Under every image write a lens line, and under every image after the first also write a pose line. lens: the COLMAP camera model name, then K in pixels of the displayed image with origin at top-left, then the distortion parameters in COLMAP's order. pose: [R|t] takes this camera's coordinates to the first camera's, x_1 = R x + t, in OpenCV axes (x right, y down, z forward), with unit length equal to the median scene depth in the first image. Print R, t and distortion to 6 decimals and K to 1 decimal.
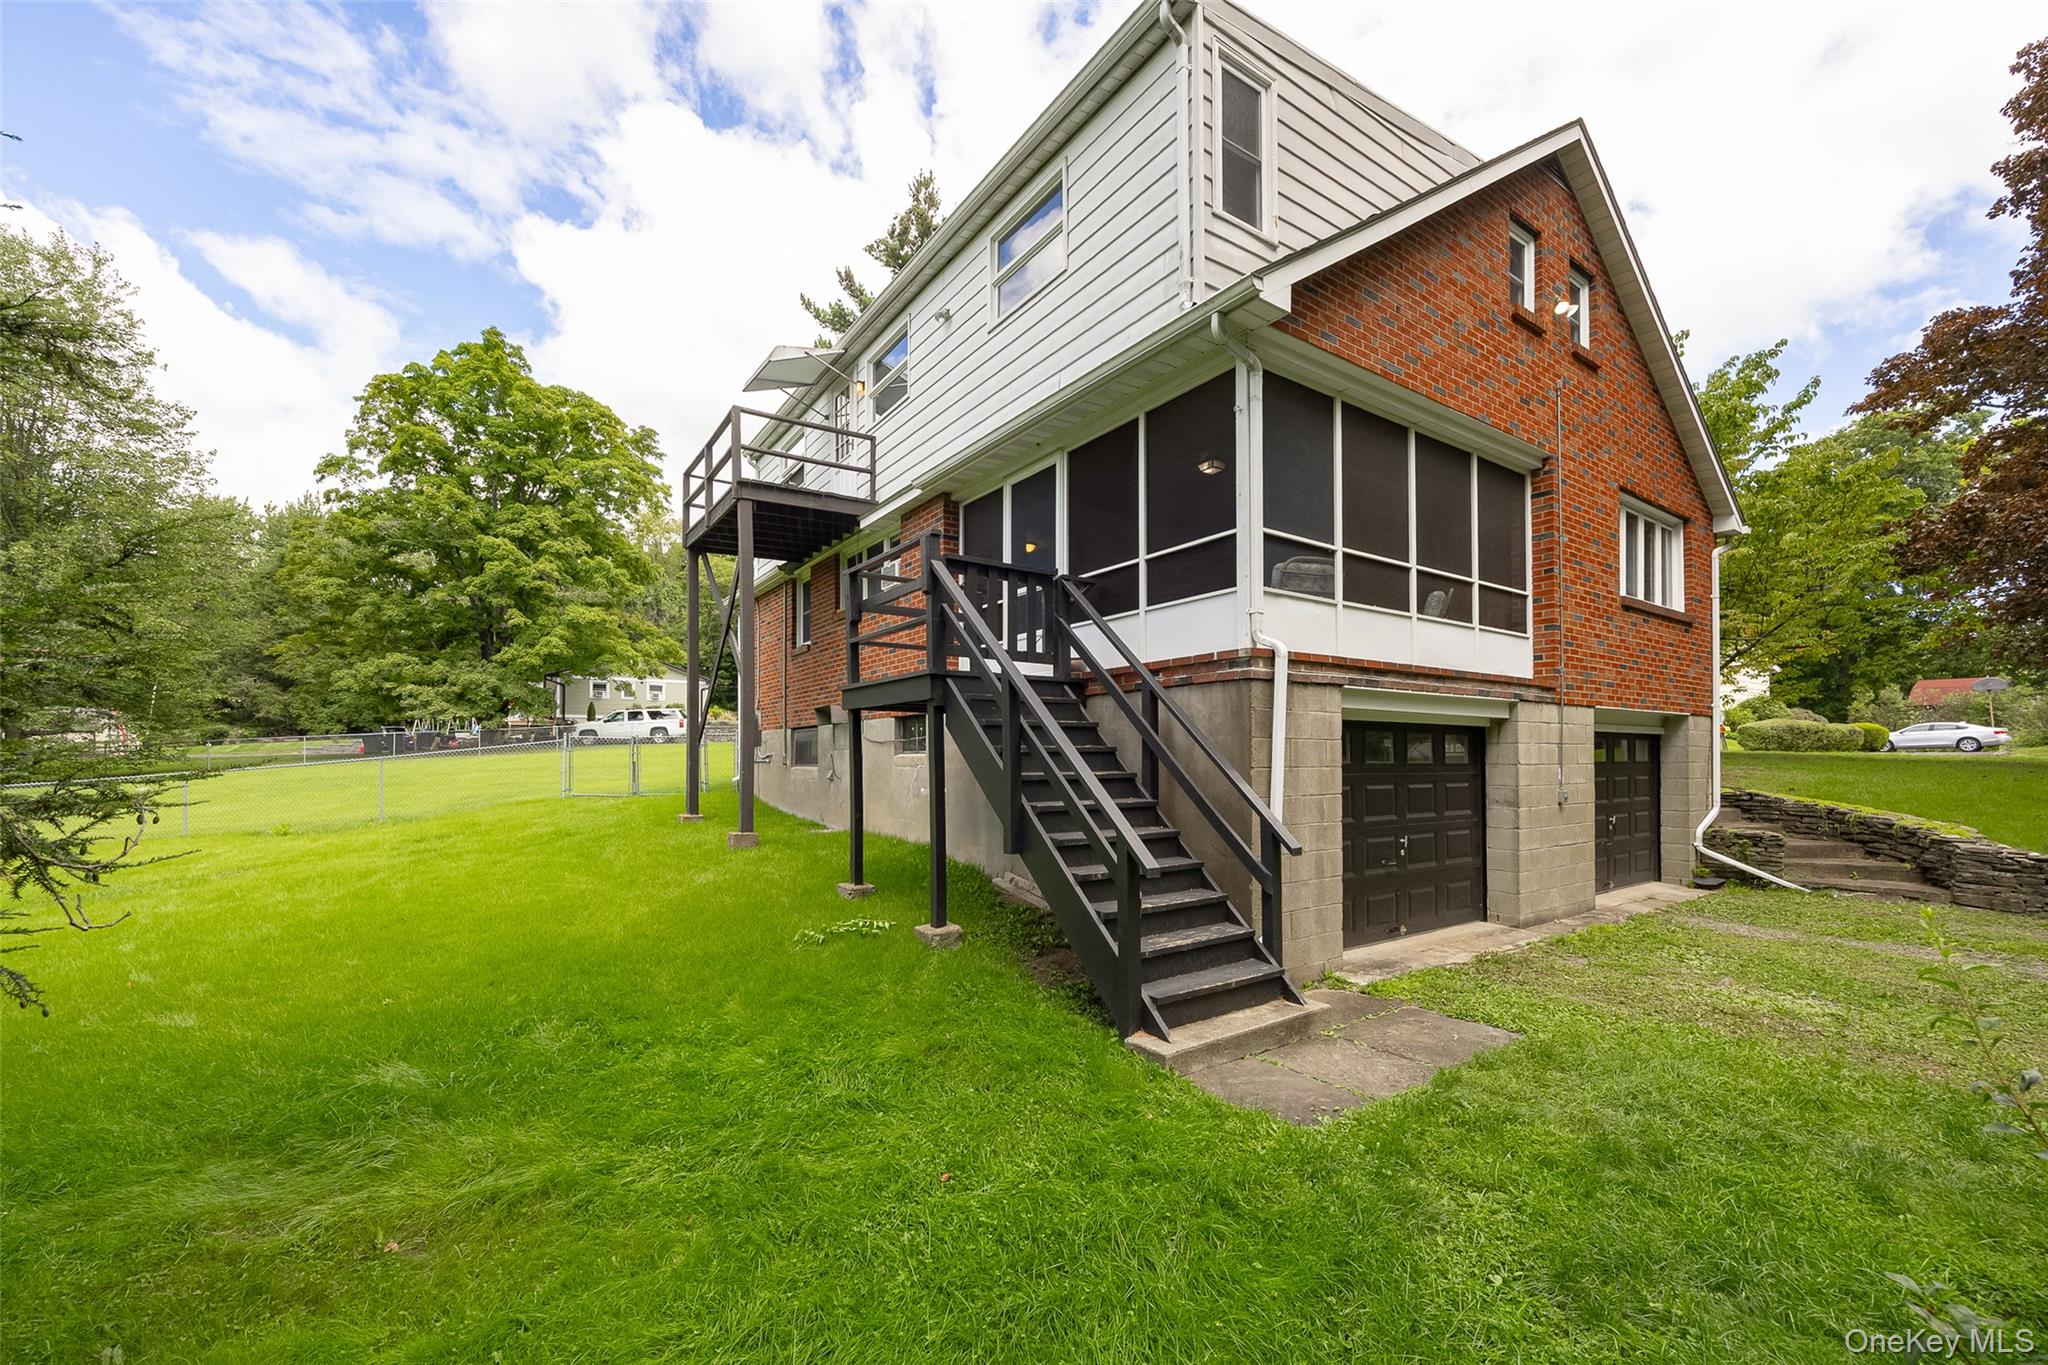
lens RADIAL K [[797.8, 0, 1012.8], [0, 797.8, 745.7], [0, 0, 1]] dist [0.000200, 0.000397]
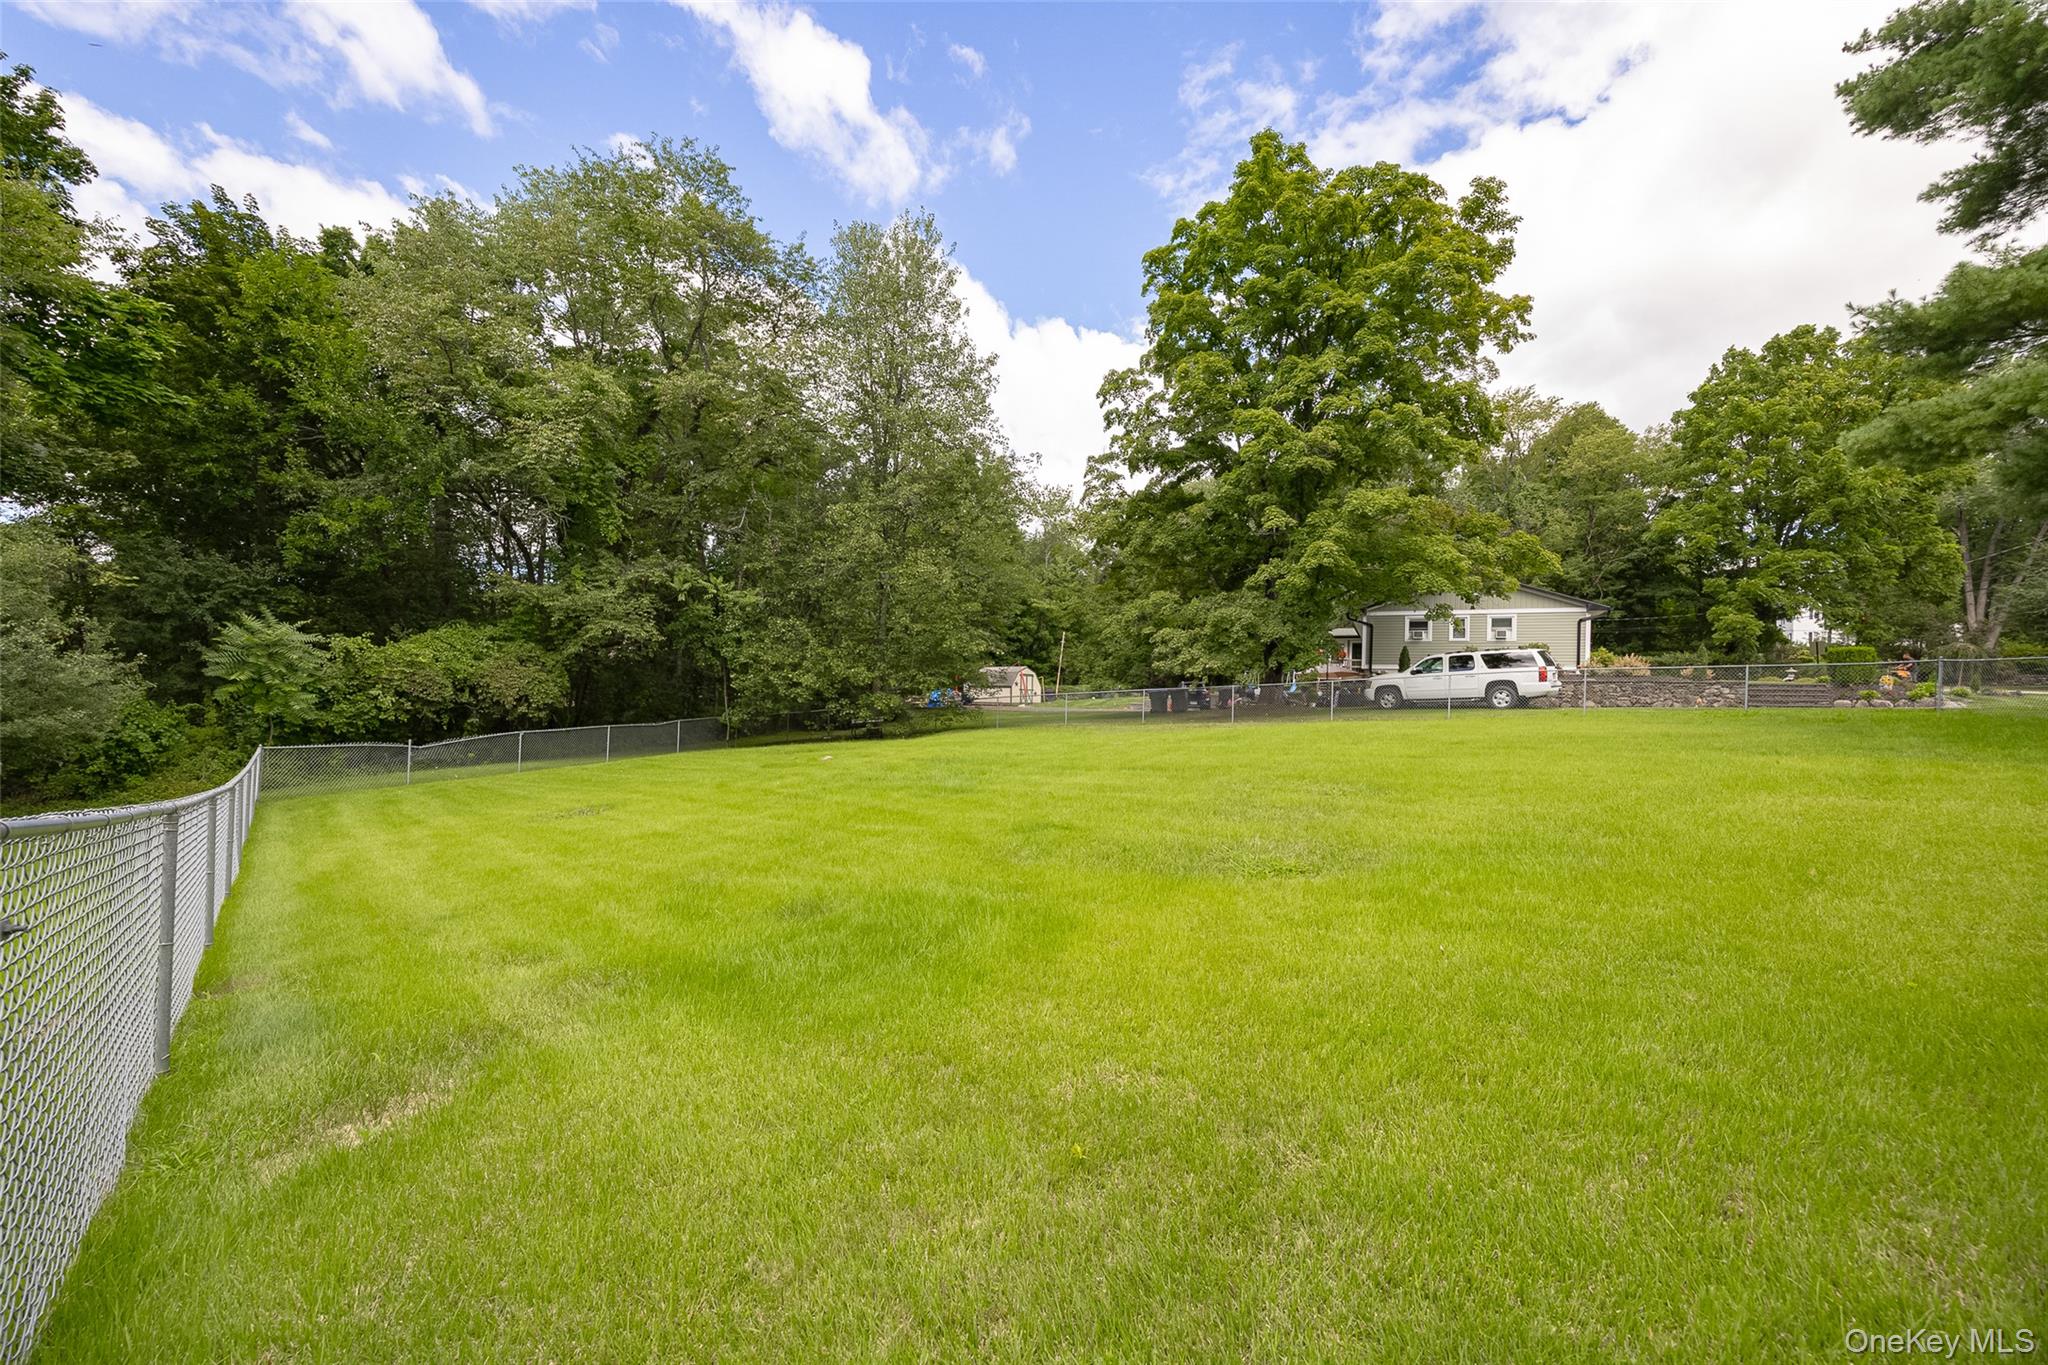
lens RADIAL K [[797.8, 0, 1046.4], [0, 797.8, 696.7], [0, 0, 1]] dist [0.000200, 0.000397]
pose [[0.578037, 0.009566, -0.815954, -0.180804], [-0.015628, 0.999878, 0.000651, -0.007814], [0.815861, 0.012376, 0.578116, 0.445209]]
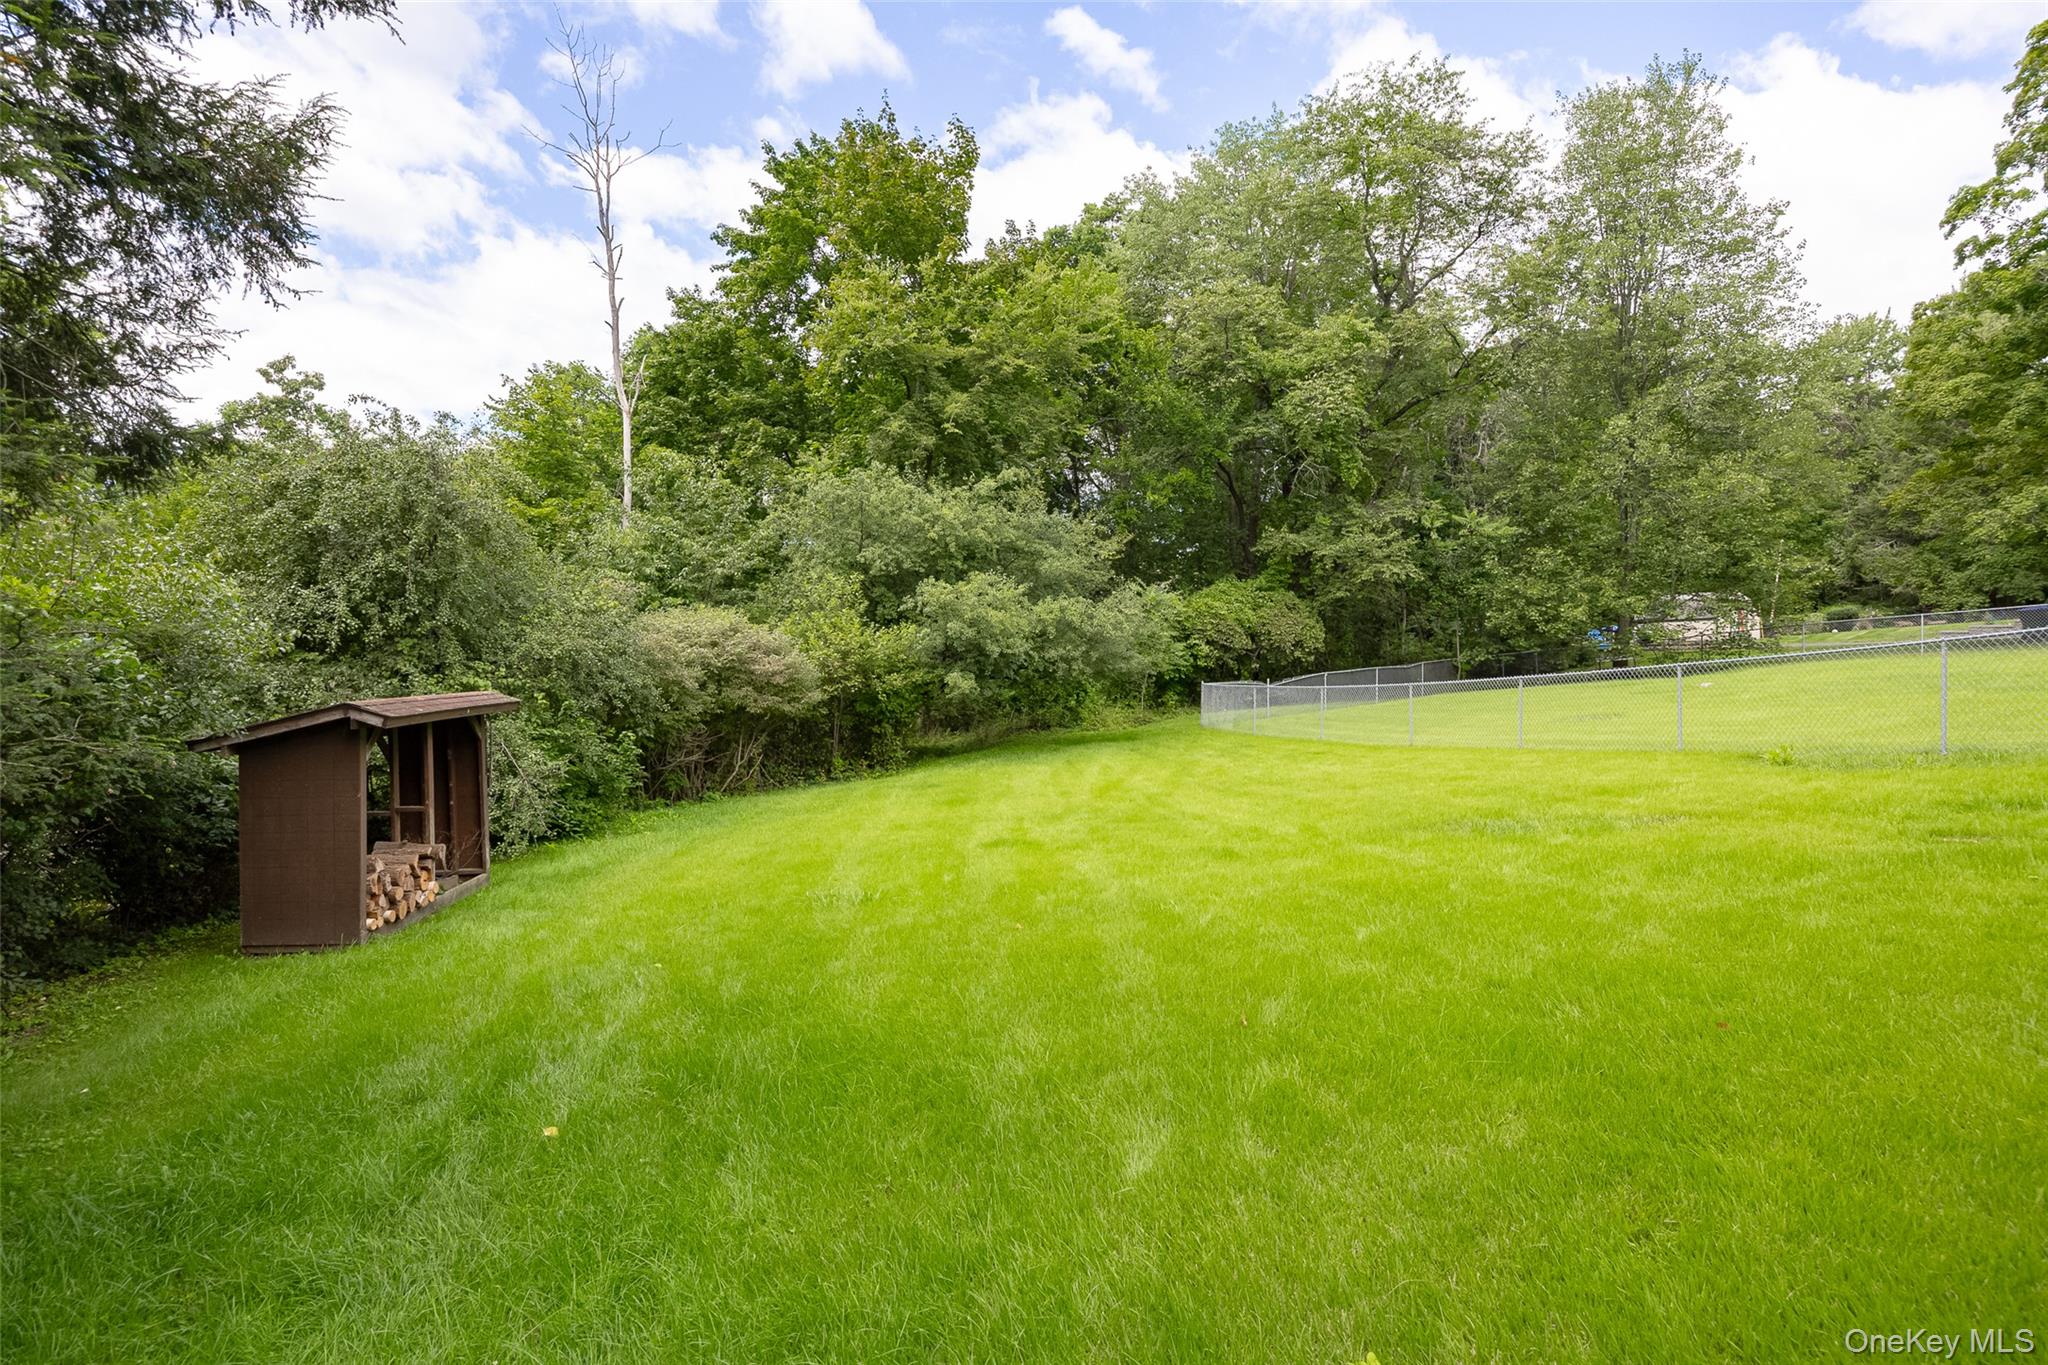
lens RADIAL K [[1077.7, 0, 1030.4], [0, 1077.7, 677.9], [0, 0, 1]] dist [-0.012520, 0.000653]
pose [[0.111669, 0.020270, -0.993539, -0.054863], [0.021315, 0.999513, 0.022787, 0.004720], [0.993517, -0.023722, 0.111182, 0.122571]]
